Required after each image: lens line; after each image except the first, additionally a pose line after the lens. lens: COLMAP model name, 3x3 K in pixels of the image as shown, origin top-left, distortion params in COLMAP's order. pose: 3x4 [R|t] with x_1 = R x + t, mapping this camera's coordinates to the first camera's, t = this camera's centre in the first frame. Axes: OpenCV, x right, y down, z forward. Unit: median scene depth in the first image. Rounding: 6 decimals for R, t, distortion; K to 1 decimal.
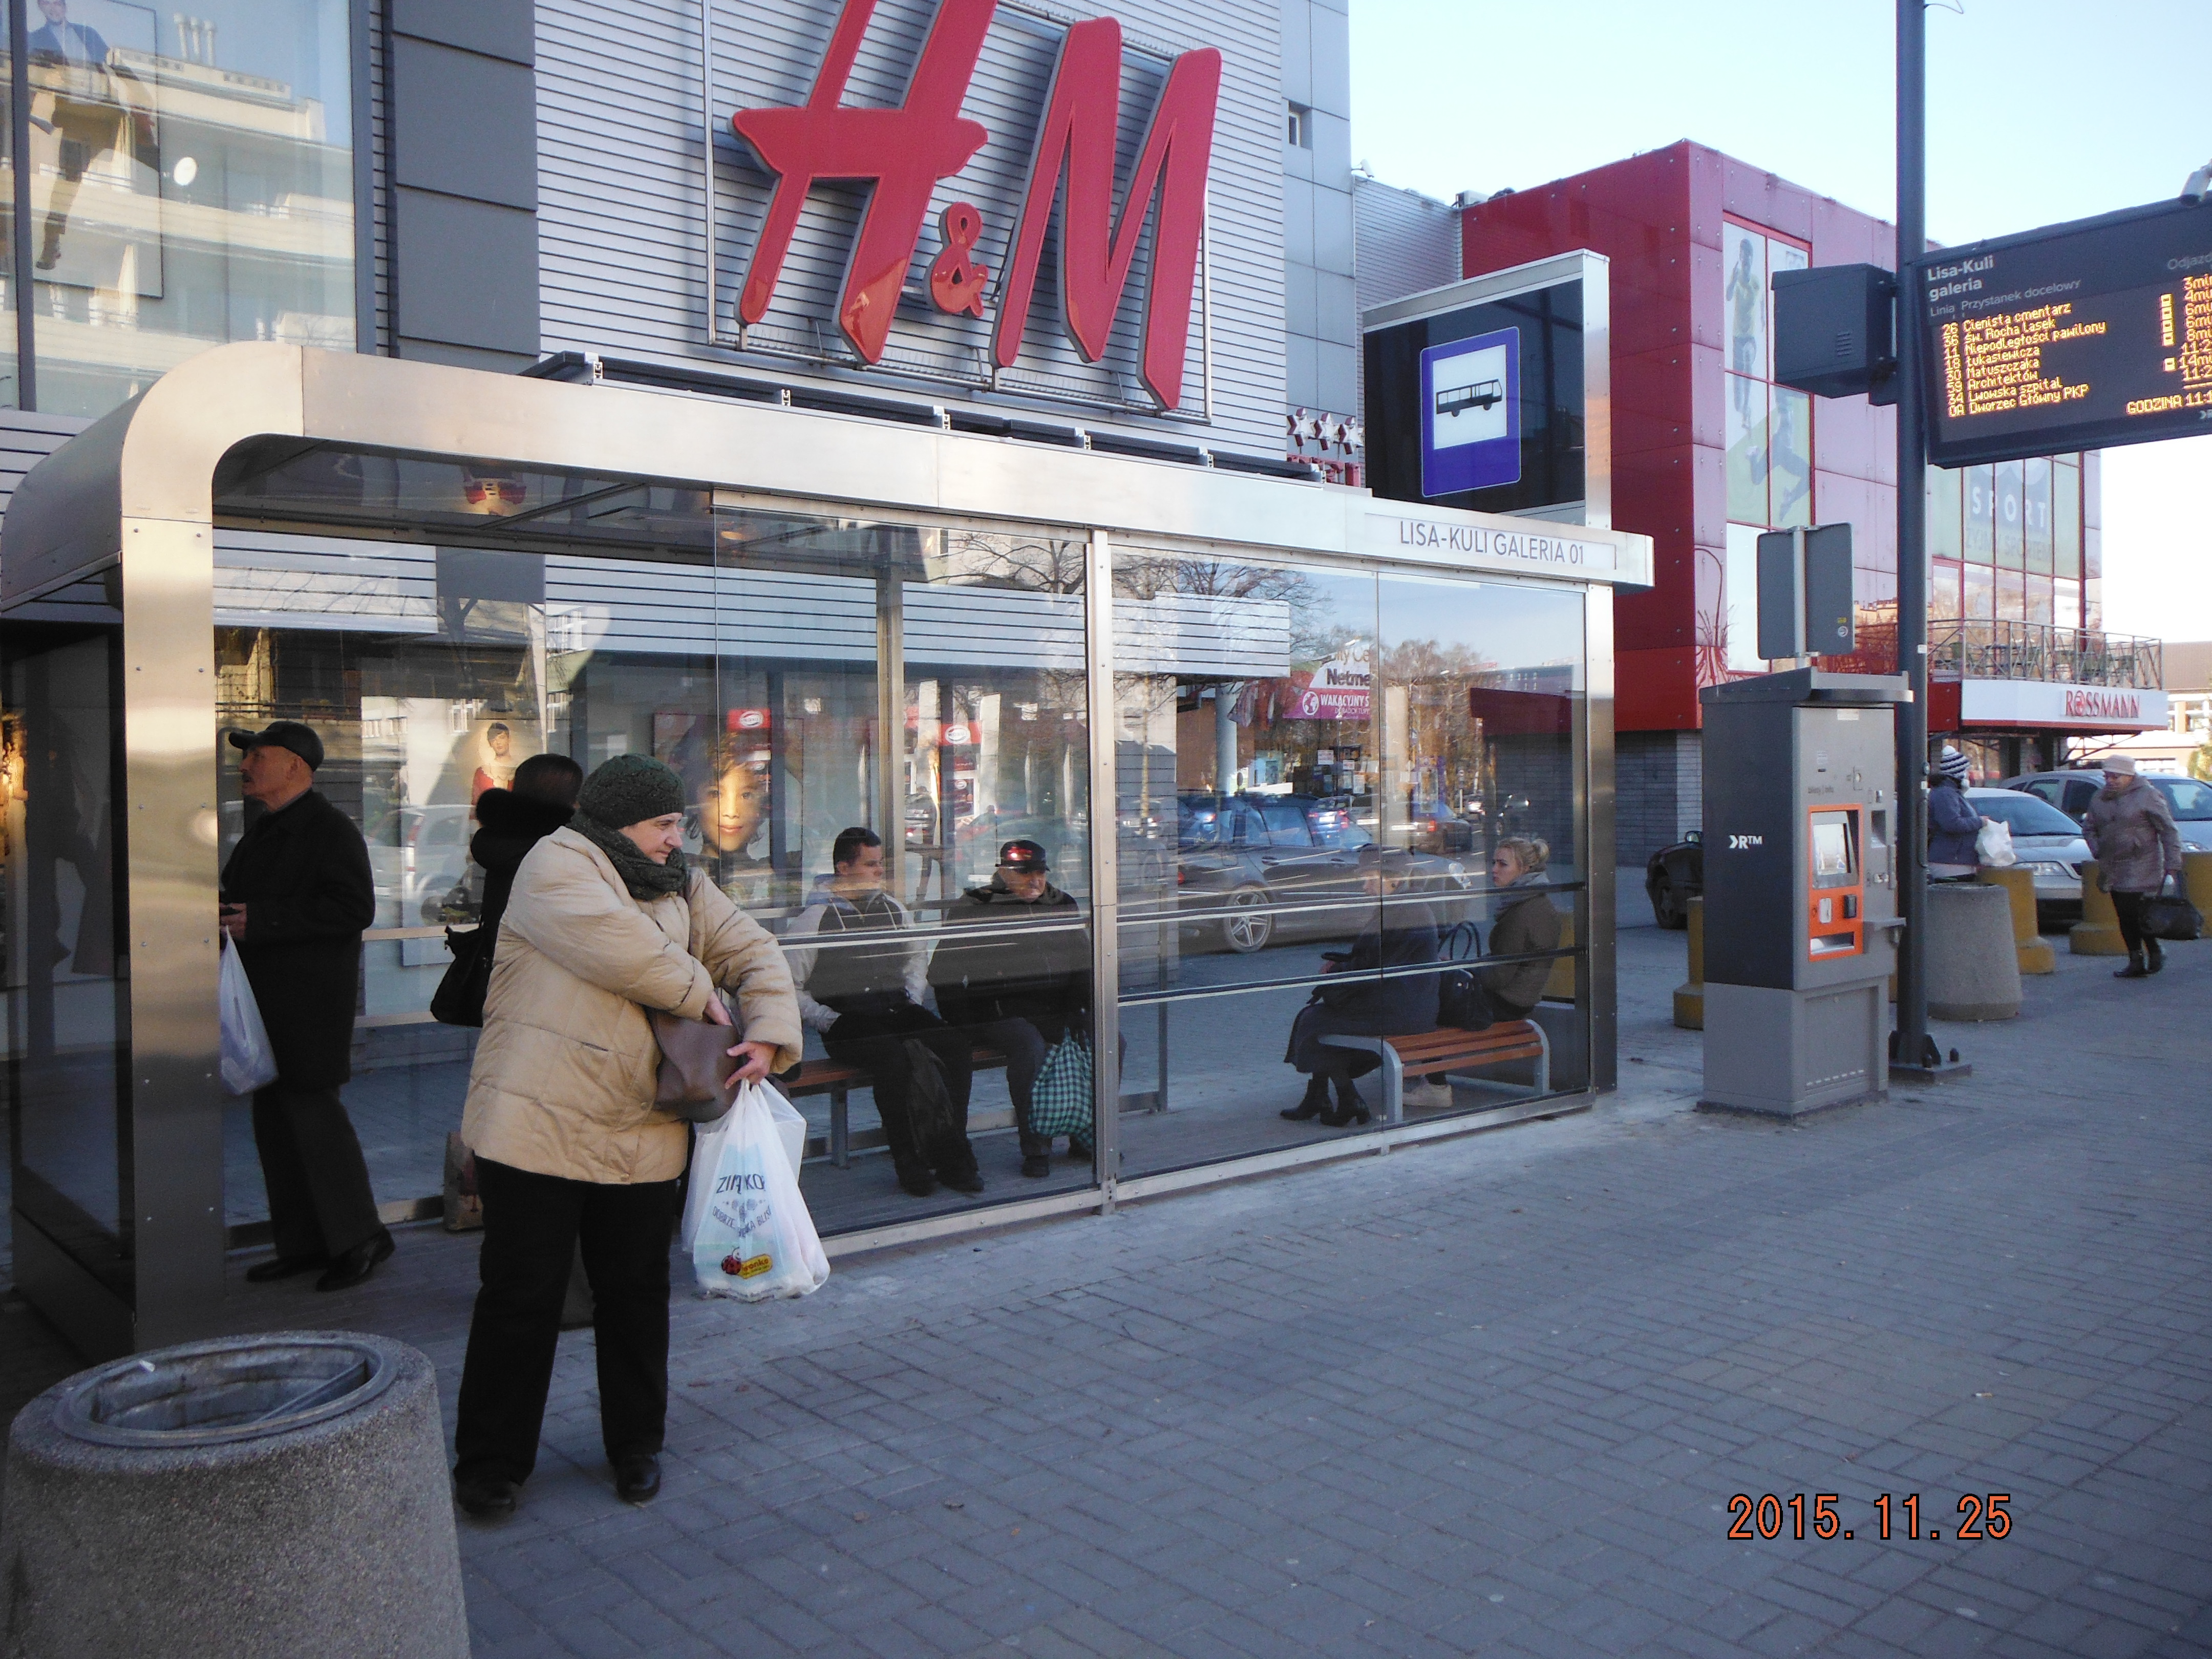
lens RADIAL K [[1830.5, 0, 1106.0], [0, 1830.5, 829.5], [0, 0, 1]] dist [-0.052307, -0.004586]
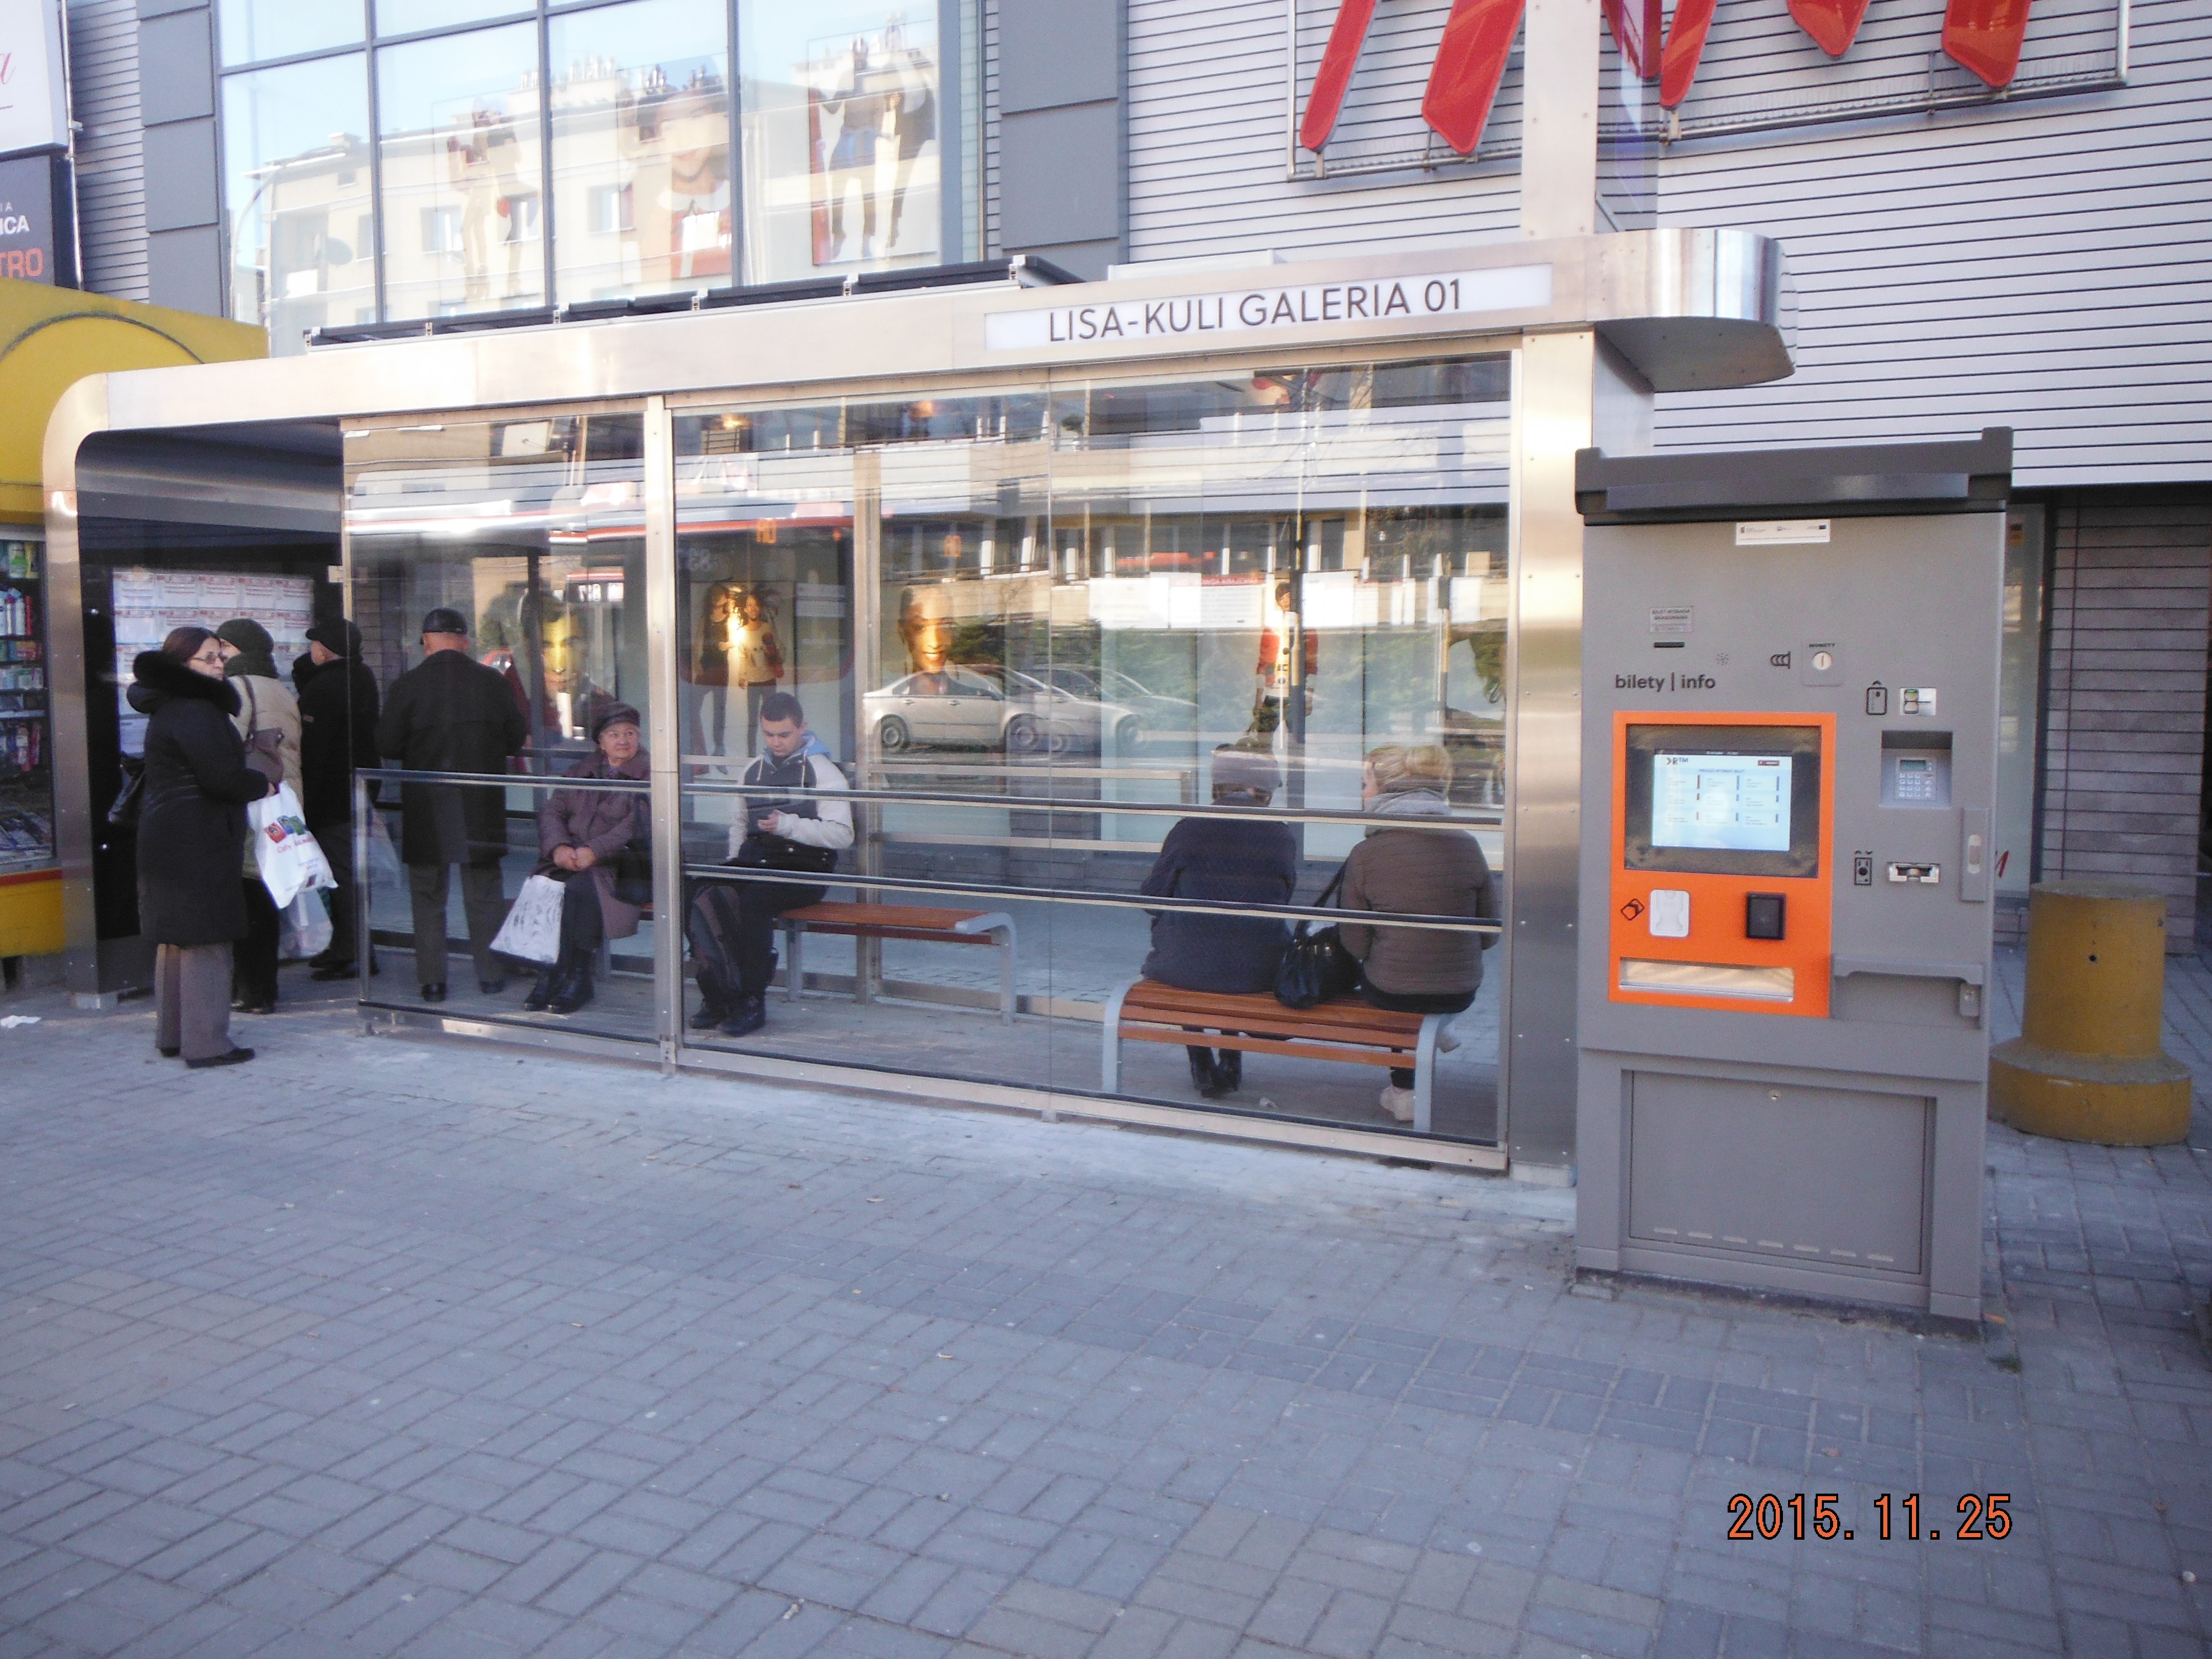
lens RADIAL K [[1879.1, 0, 1106.0], [0, 1879.1, 829.5], [0, 0, 1]] dist [0.004085, 0.002969]
pose [[0.402606, 0.098188, -0.910092, 1.260844], [-0.029351, 0.995104, 0.094375, -0.038892], [0.914903, -0.011284, 0.403517, 0.968956]]
